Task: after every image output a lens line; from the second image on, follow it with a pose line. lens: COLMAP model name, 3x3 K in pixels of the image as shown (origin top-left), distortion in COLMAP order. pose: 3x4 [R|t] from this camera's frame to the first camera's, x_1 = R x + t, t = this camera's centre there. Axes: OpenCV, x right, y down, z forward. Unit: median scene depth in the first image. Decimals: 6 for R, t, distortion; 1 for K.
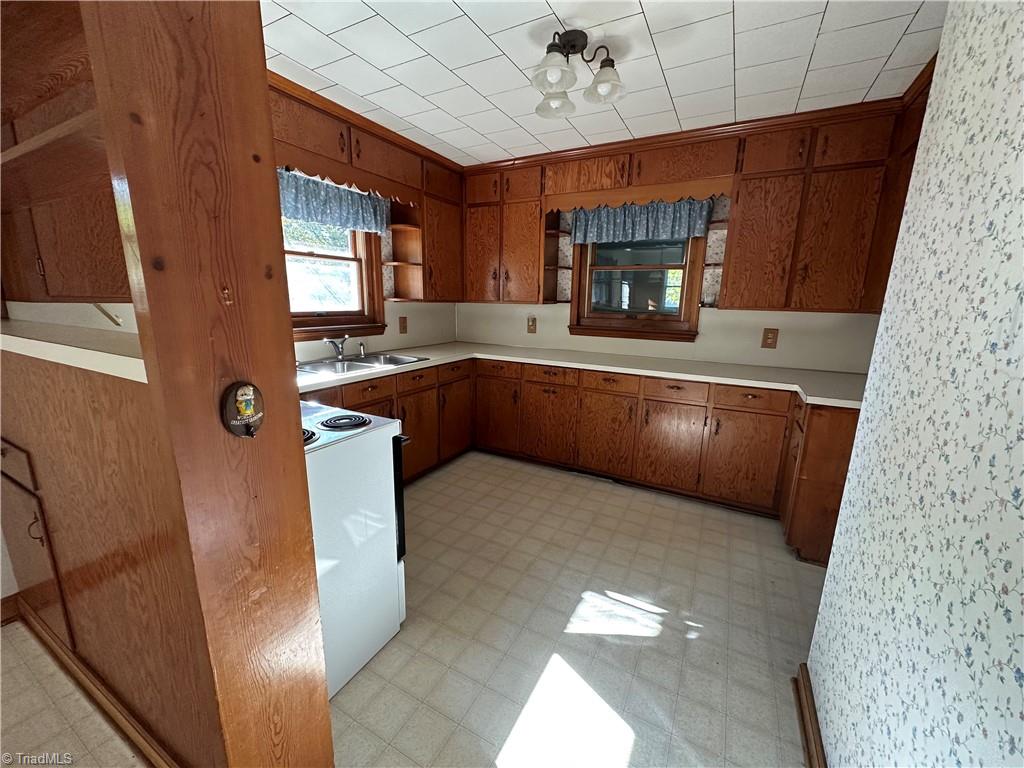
lens RADIAL K [[406.9, 0, 509.6], [0, 406.9, 387.9], [0, 0, 1]] dist [-0.001729, 0.000132]
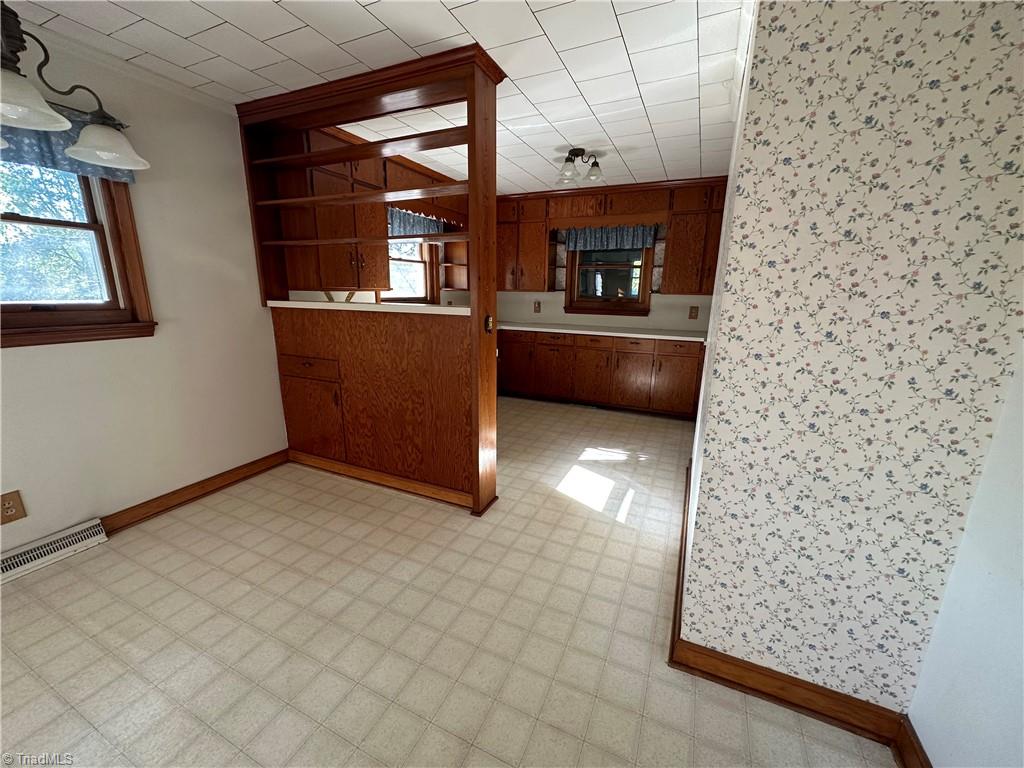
lens RADIAL K [[403.3, 0, 512.0], [0, 403.3, 384.0], [0, 0, 1]] dist [0.001542, 0.000085]
pose [[0.997483, -0.019942, 0.068047, -0.163601], [0.018742, 0.999658, 0.018238, 0.105317], [-0.068387, -0.016917, 0.997515, -0.484302]]
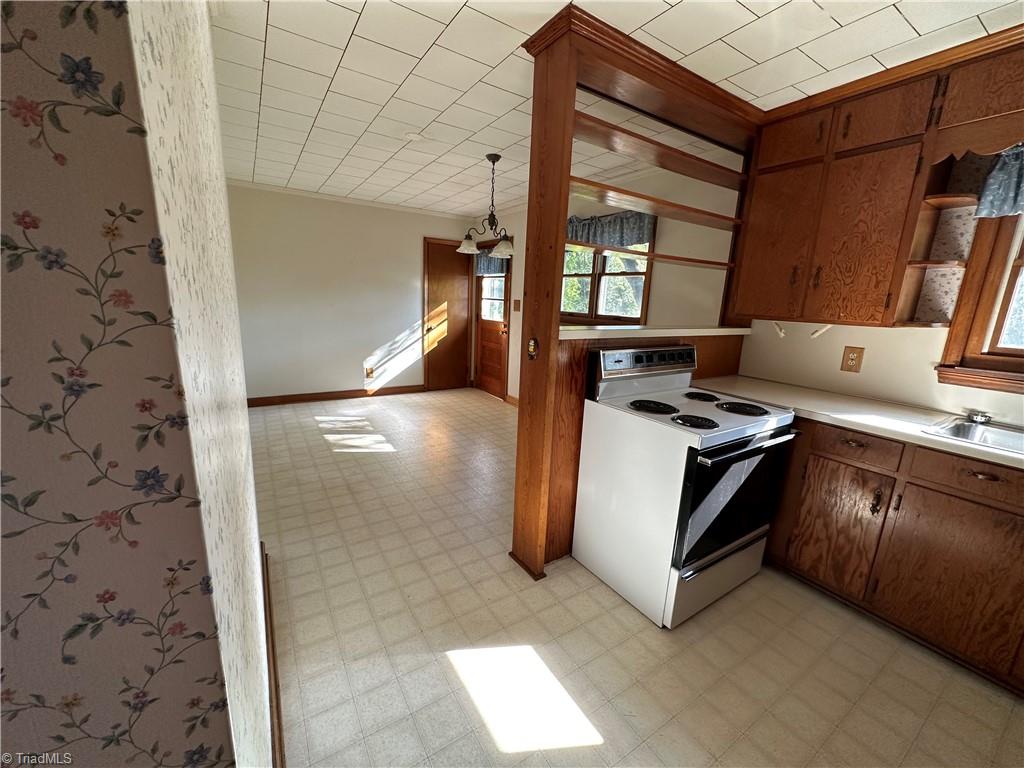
lens RADIAL K [[406.9, 0, 509.6], [0, 406.9, 387.9], [0, 0, 1]] dist [-0.001729, 0.000132]
pose [[-0.484510, 0.150295, -0.861778, 0.666290], [-0.230529, 0.928372, 0.291517, -0.204167], [0.843864, 0.339908, -0.415158, 0.976241]]
